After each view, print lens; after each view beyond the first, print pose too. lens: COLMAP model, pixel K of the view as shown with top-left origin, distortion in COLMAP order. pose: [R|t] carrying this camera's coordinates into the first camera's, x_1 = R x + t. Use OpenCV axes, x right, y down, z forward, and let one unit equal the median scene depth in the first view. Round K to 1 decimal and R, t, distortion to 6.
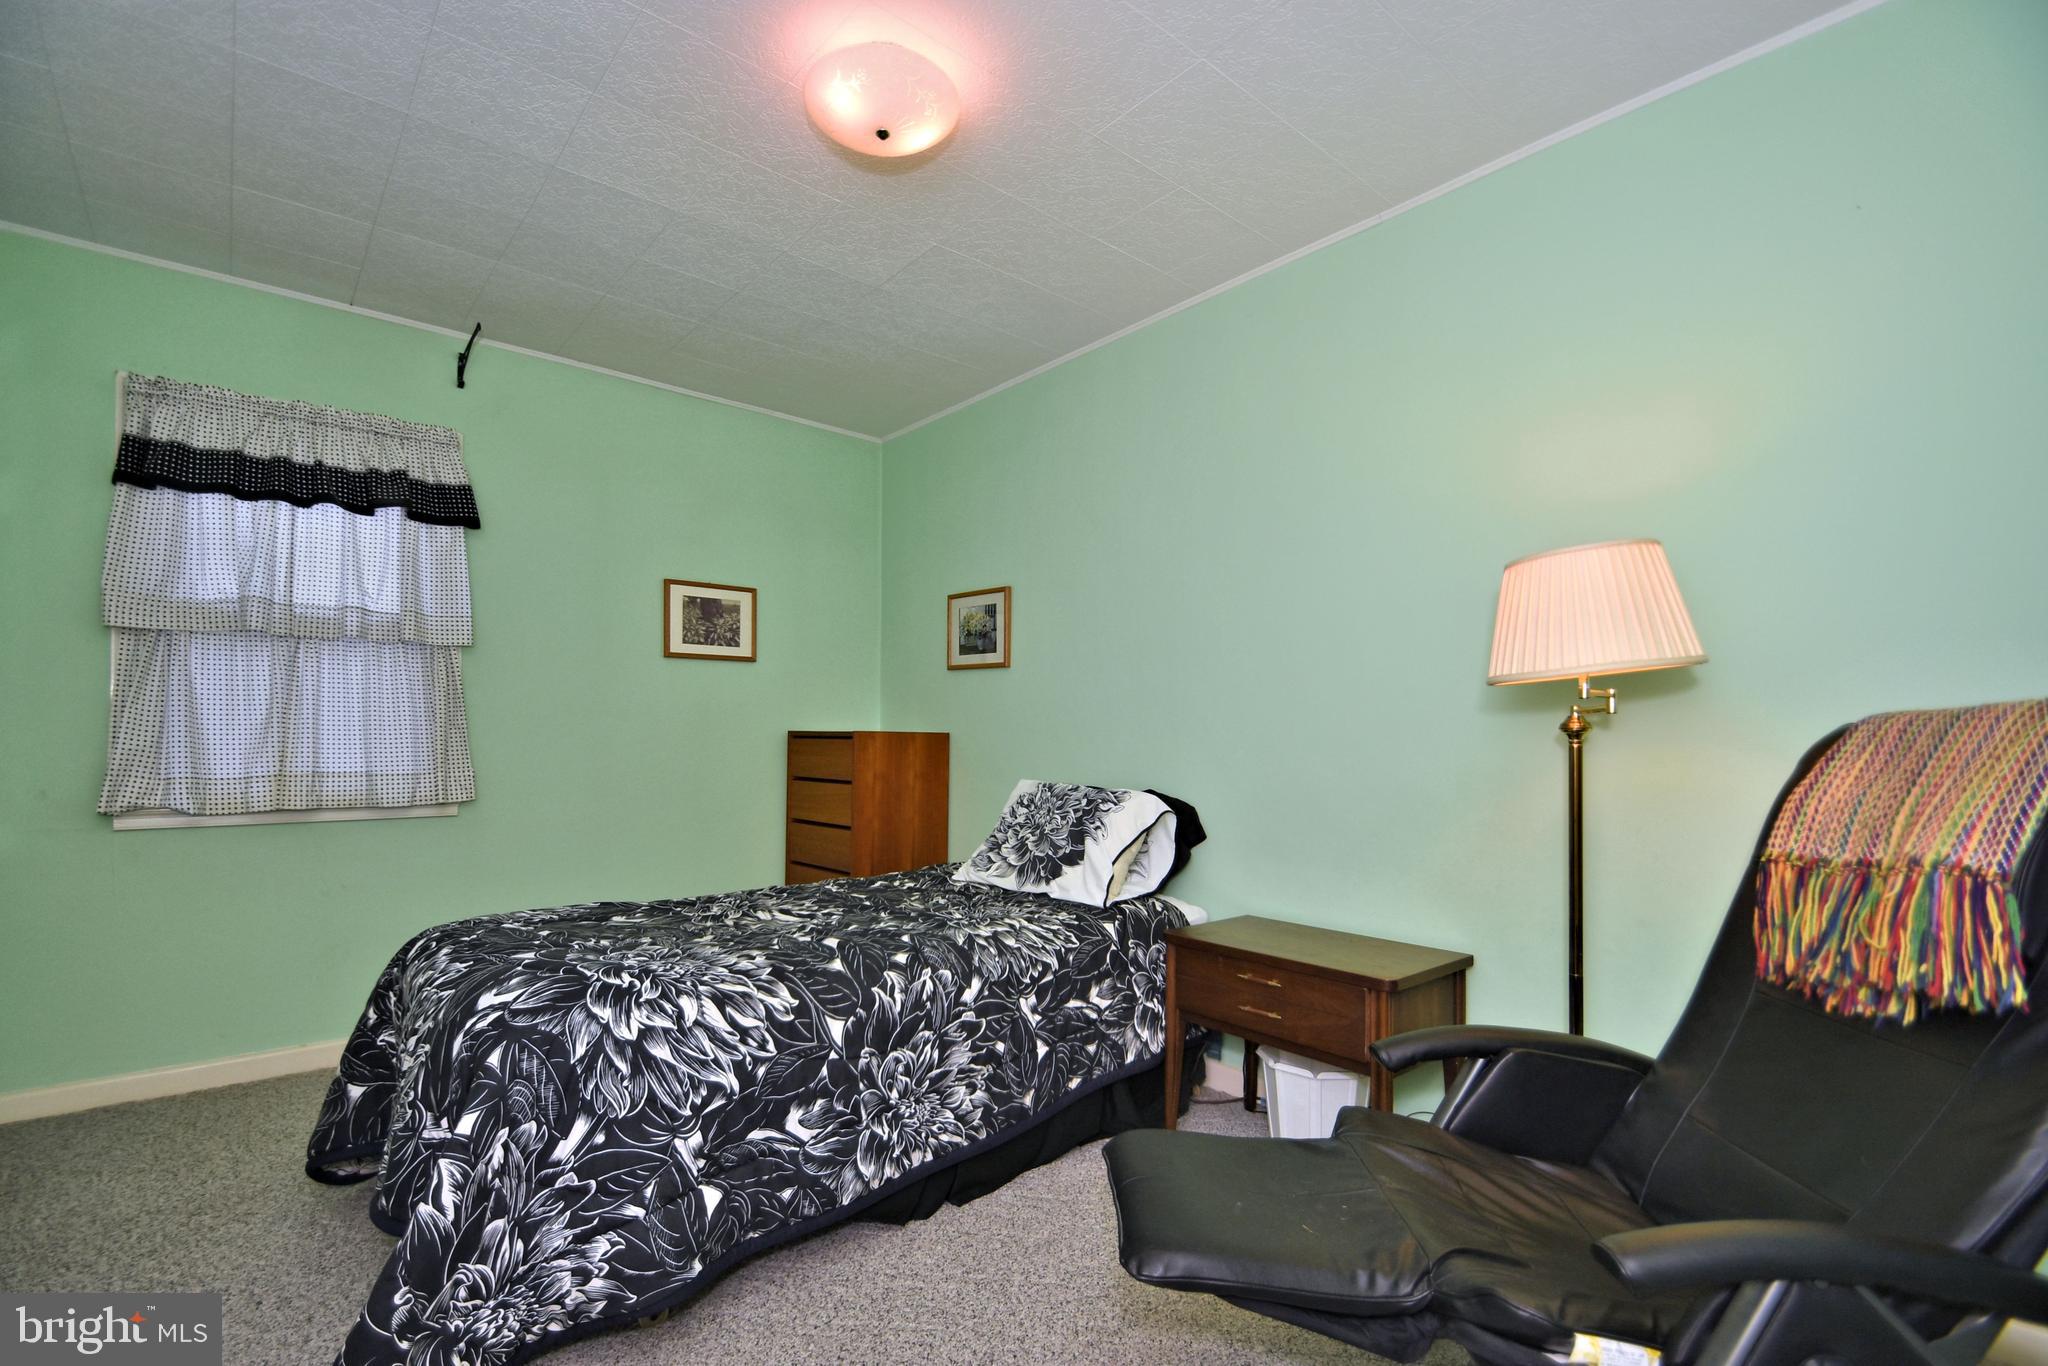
lens RADIAL K [[905.2, 0, 983.7], [0, 905.2, 729.6], [0, 0, 1]] dist [0.001617, -0.013789]
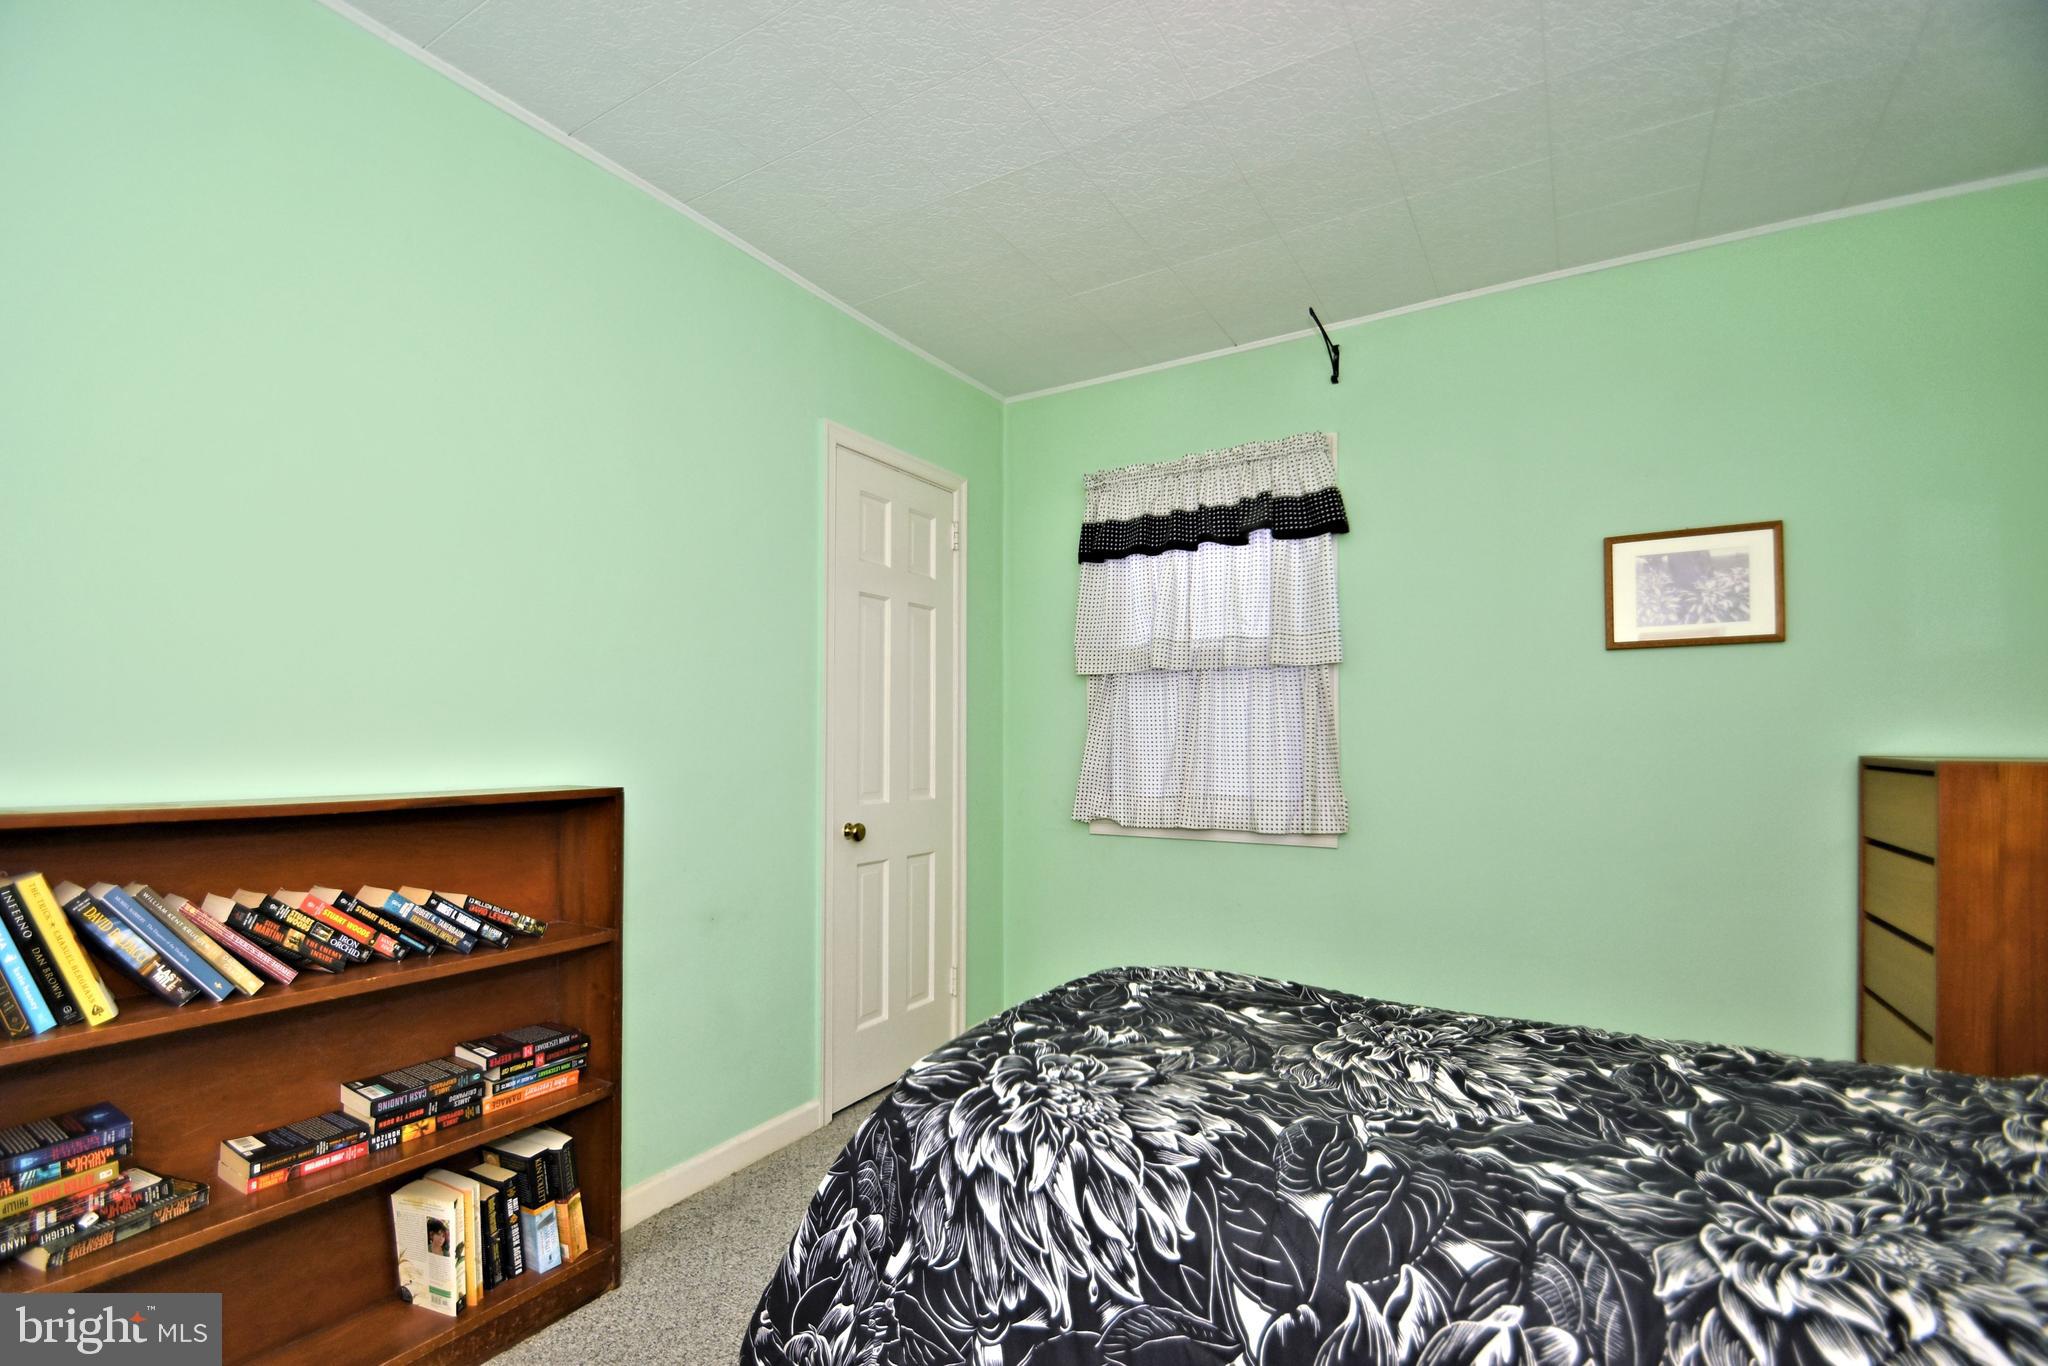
lens RADIAL K [[905.2, 0, 983.7], [0, 905.2, 729.6], [0, 0, 1]] dist [0.001617, -0.013789]
pose [[0.321506, -0.019160, -0.946714, 0.316198], [0.009000, 0.999812, -0.017178, -0.023424], [0.946865, -0.002997, 0.321618, 0.667600]]
